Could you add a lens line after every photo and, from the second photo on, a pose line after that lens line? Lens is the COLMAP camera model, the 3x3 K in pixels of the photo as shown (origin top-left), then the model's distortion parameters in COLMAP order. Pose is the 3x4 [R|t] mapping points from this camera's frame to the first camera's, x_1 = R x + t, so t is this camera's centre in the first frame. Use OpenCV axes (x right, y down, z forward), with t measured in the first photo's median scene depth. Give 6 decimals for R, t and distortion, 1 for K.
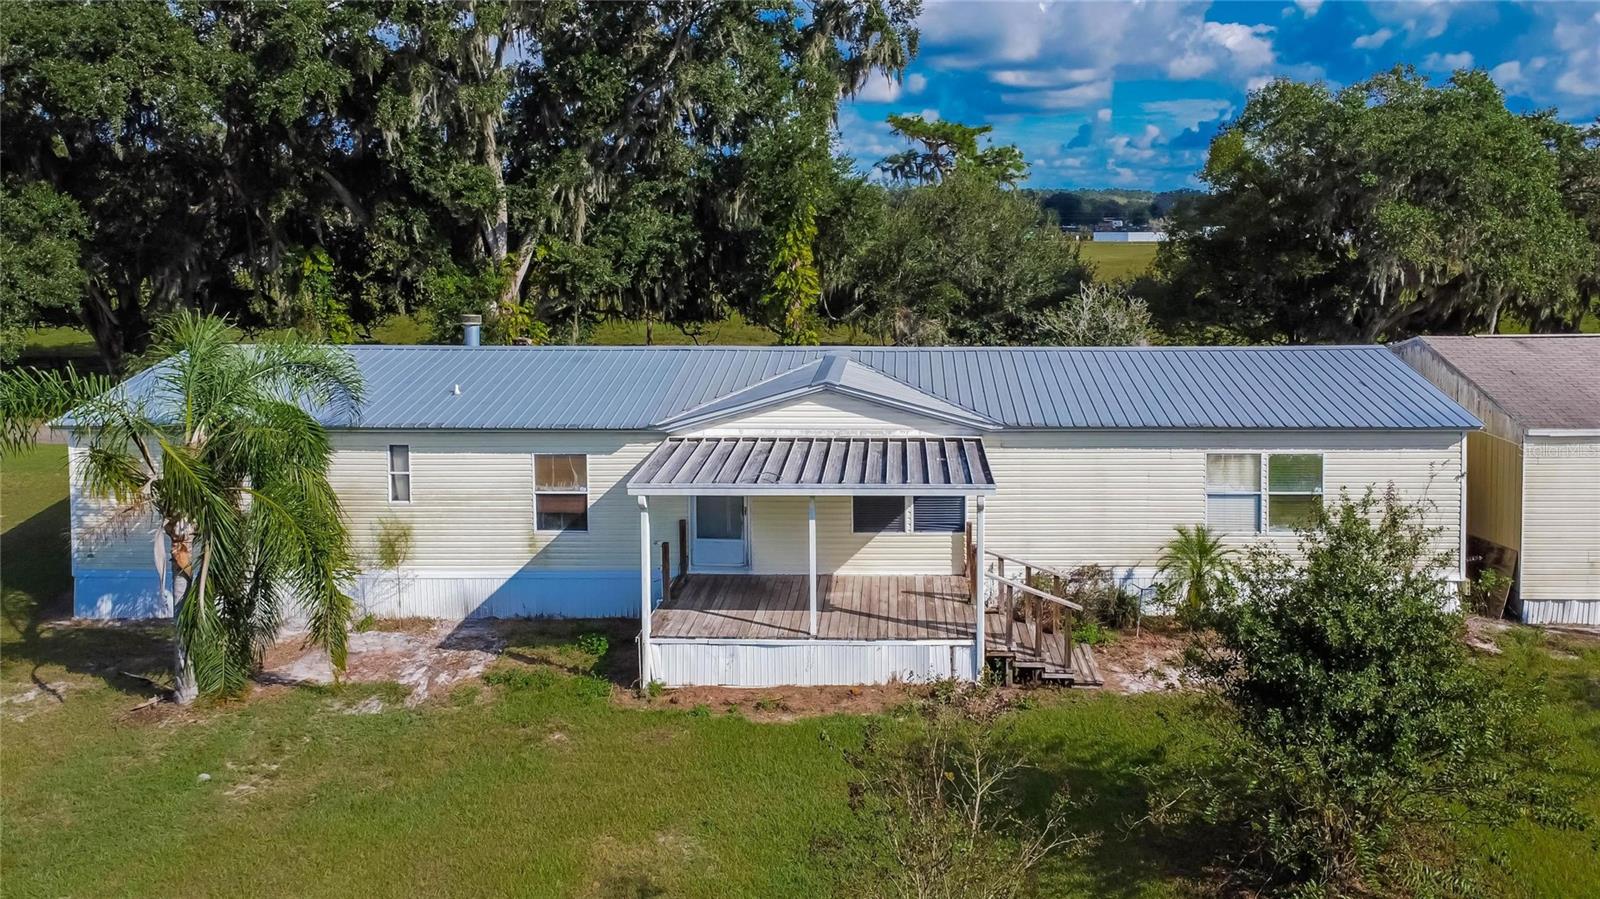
lens RADIAL K [[1194.7, 0, 850.3], [0, 1194.7, 260.9], [0, 0, 1]] dist [0.024019, -0.002036]
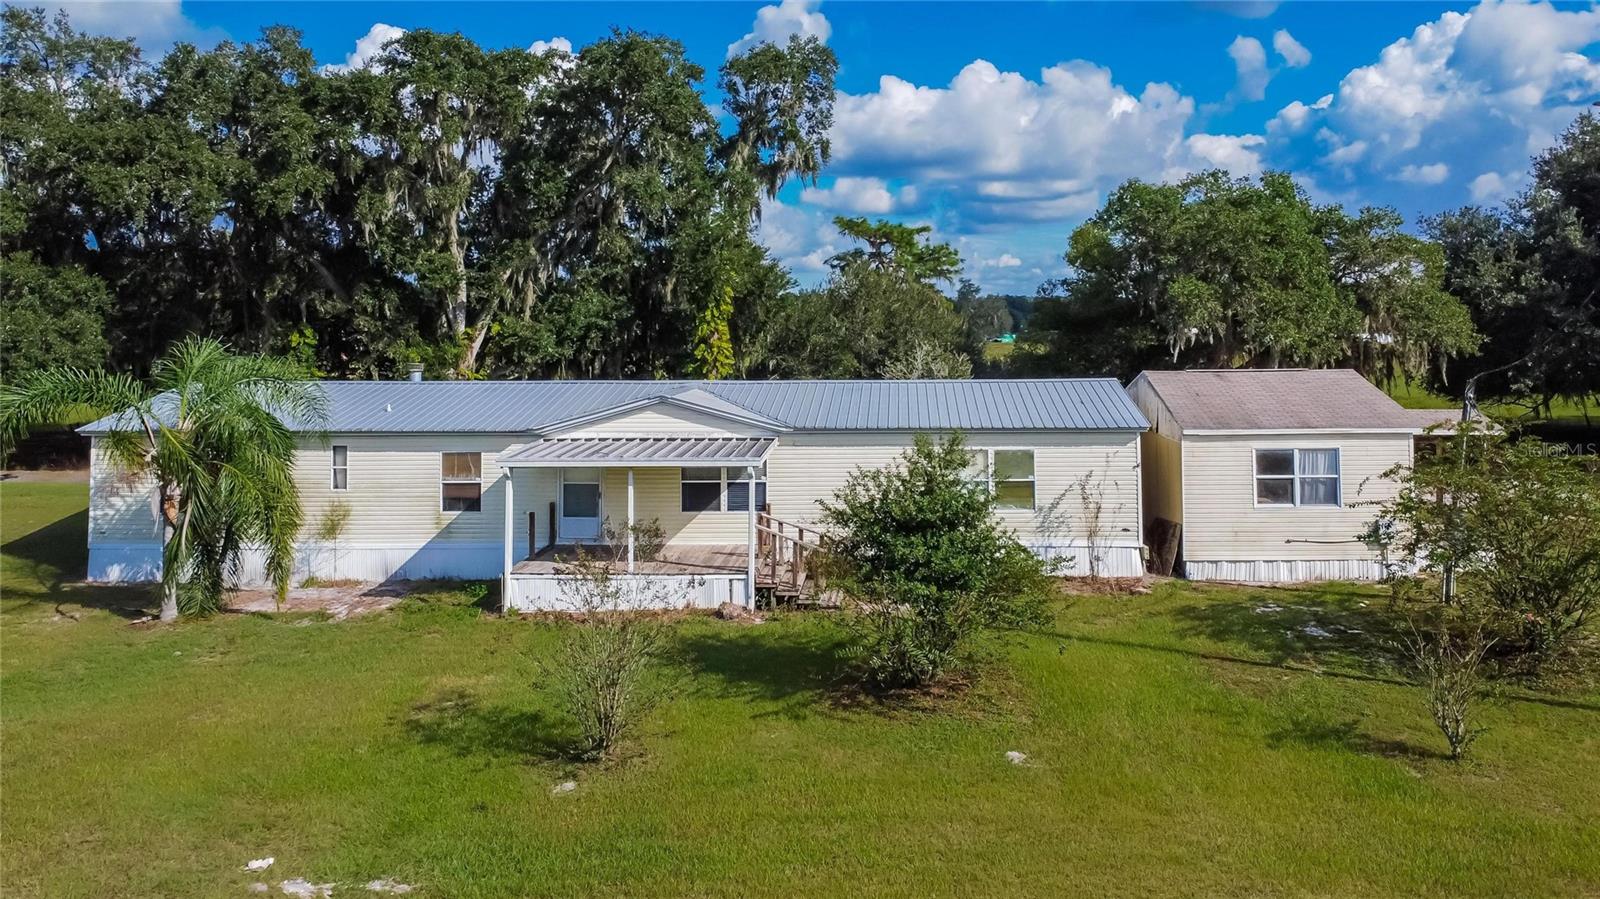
lens RADIAL K [[1194.7, 0, 850.3], [0, 1194.7, 260.9], [0, 0, 1]] dist [0.024019, -0.002036]
pose [[0.999946, -0.001641, -0.010245, 0.107275], [0.000678, 0.995632, -0.093358, 0.040003], [0.010353, 0.093346, 0.995580, -0.177003]]
